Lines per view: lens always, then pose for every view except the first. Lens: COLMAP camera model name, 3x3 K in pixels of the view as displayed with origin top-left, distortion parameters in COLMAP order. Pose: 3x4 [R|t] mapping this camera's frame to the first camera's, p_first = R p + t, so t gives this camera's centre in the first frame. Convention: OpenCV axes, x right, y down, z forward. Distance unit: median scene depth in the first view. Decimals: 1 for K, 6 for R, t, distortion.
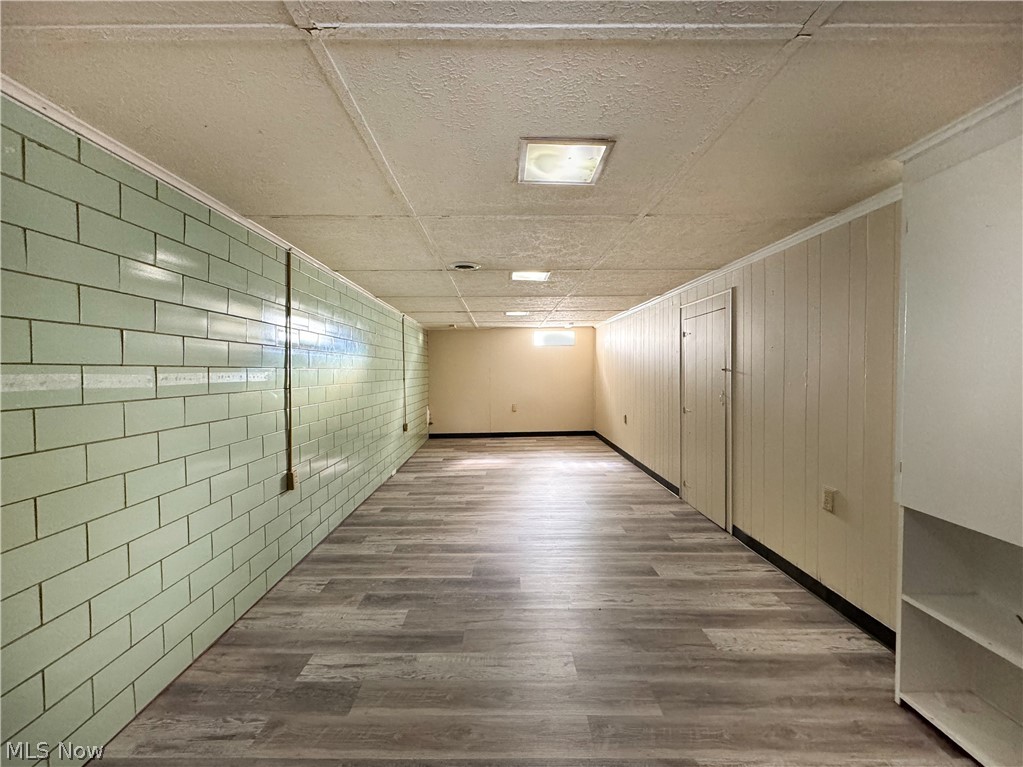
lens RADIAL K [[409.3, 0, 506.1], [0, 409.3, 381.5], [0, 0, 1]] dist [-0.002885, -0.000257]
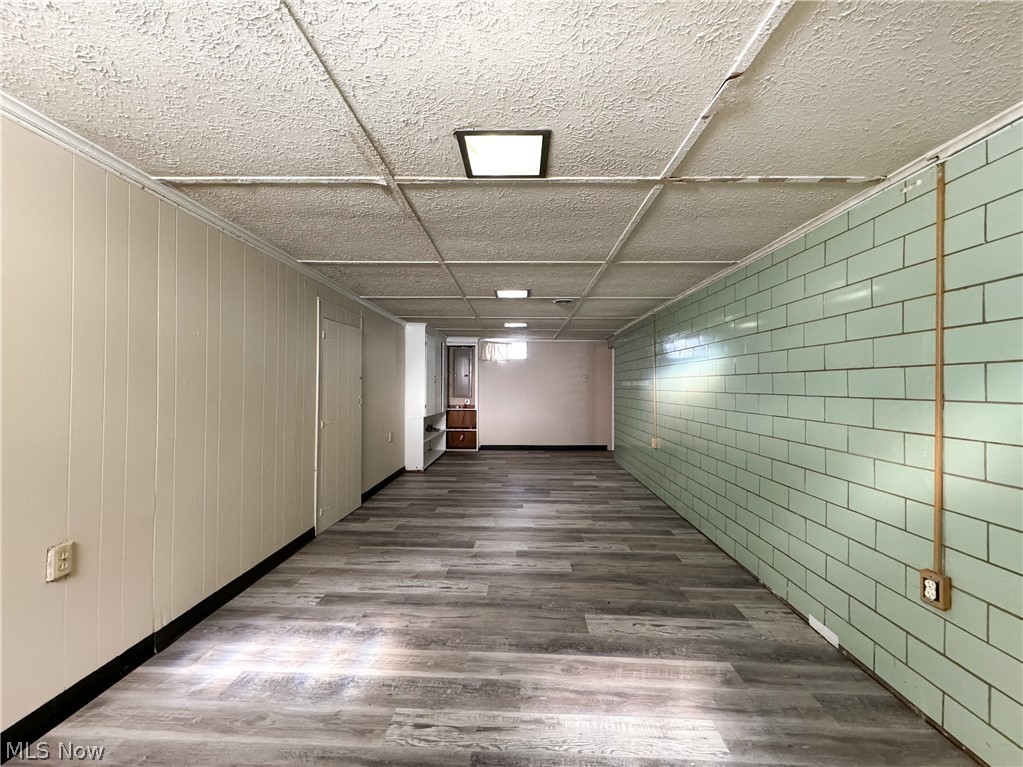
lens RADIAL K [[409.3, 0, 506.1], [0, 409.3, 381.5], [0, 0, 1]] dist [-0.002885, -0.000257]
pose [[-0.998651, 0.000283, 0.051922, 0.013903], [0.001082, 0.999881, 0.015378, -0.033661], [-0.051911, 0.015414, -0.998533, 1.927840]]
